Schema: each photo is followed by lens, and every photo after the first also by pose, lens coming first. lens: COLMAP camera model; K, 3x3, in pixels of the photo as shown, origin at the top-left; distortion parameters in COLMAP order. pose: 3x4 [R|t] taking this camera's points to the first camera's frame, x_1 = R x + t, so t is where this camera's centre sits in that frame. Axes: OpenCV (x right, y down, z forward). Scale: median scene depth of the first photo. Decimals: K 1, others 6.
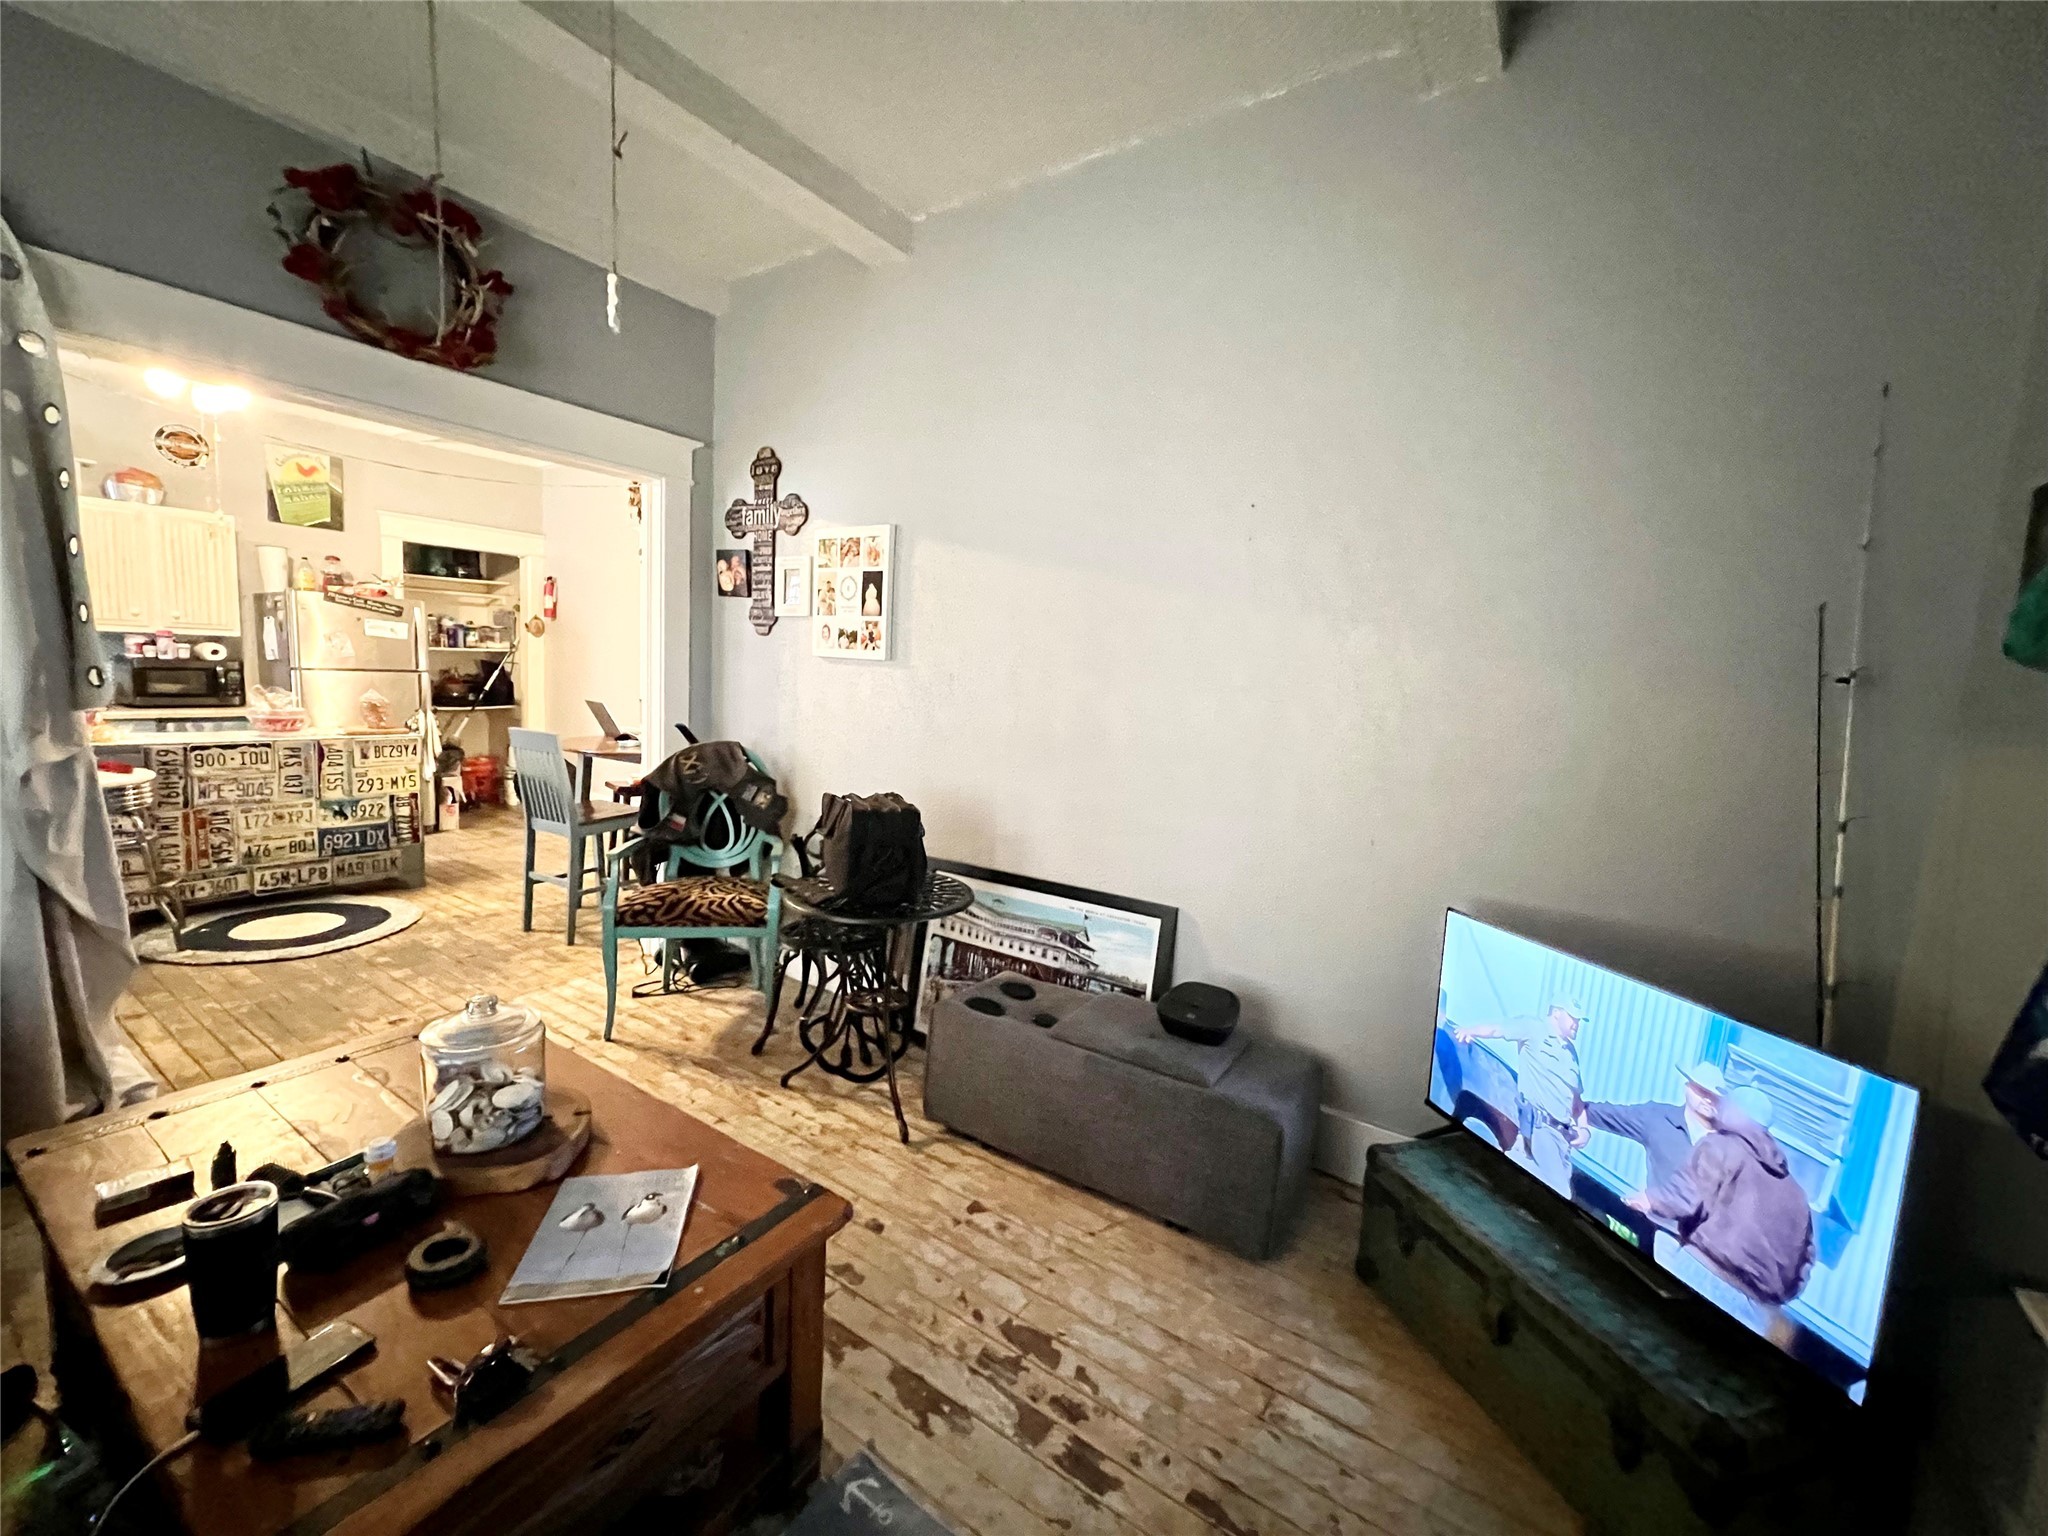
lens RADIAL K [[821.5, 0, 1024.0], [0, 821.5, 768.0], [0, 0, 1]] dist [-0.000280, 0.000199]
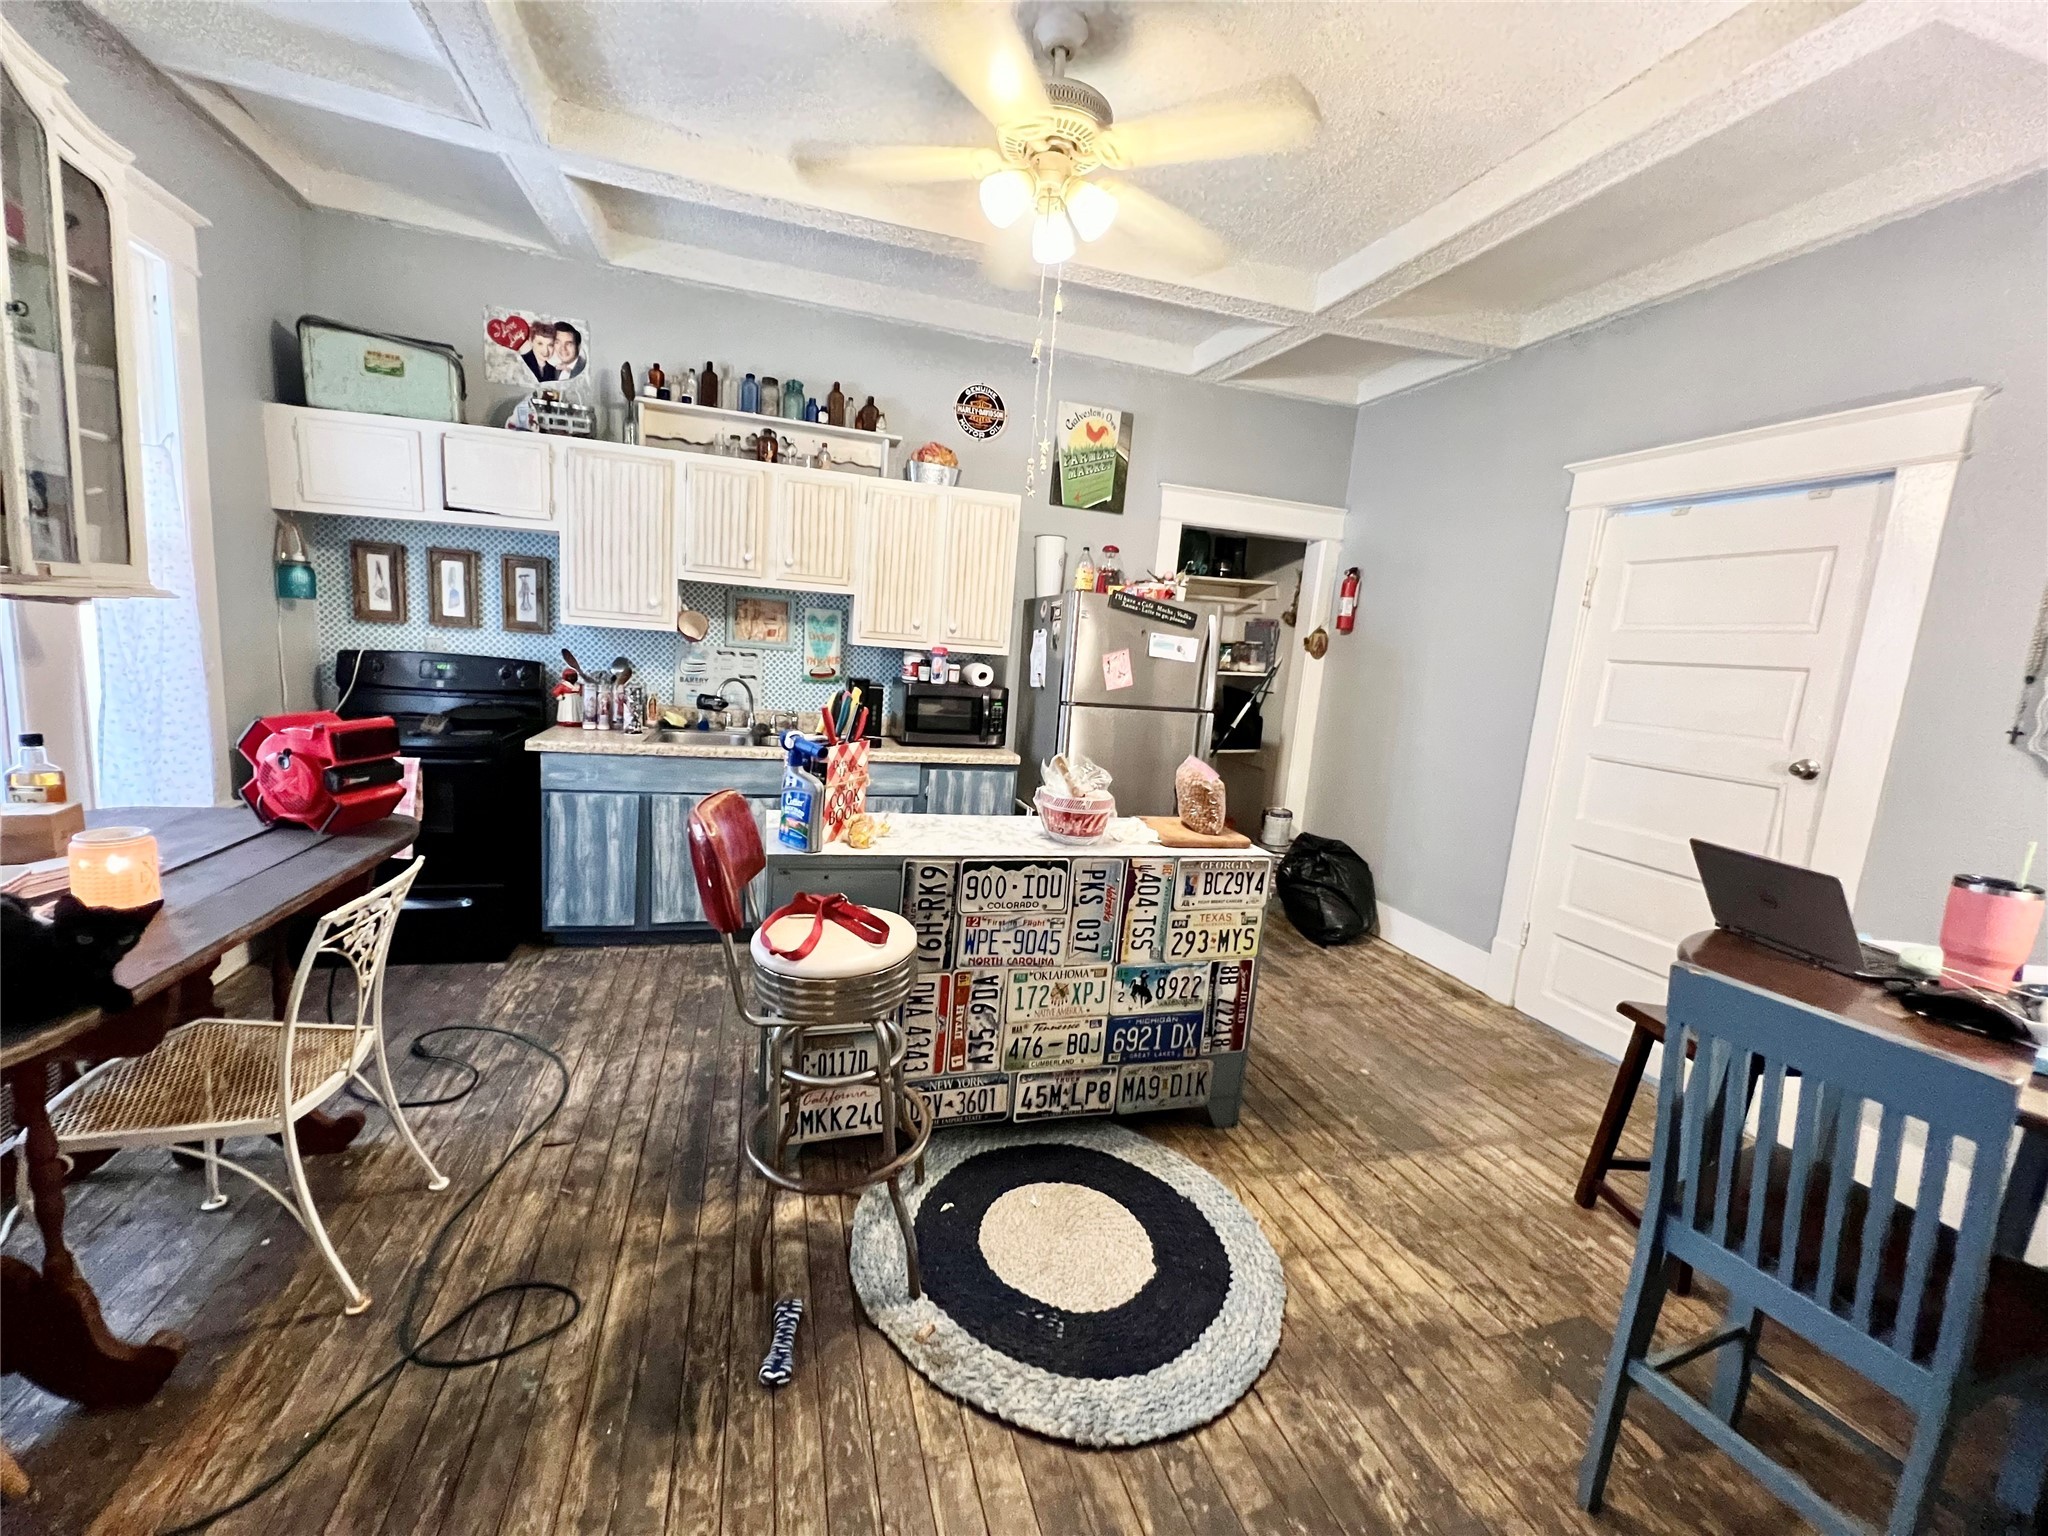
lens RADIAL K [[816.9, 0, 1021.0], [0, 816.9, 766.9], [0, 0, 1]] dist [0.000686, -0.000022]
pose [[0.775311, 0.101537, -0.623364, -0.555691], [-0.110497, 0.993577, 0.024409, -0.092911], [0.621838, 0.049956, 0.781551, 0.505780]]
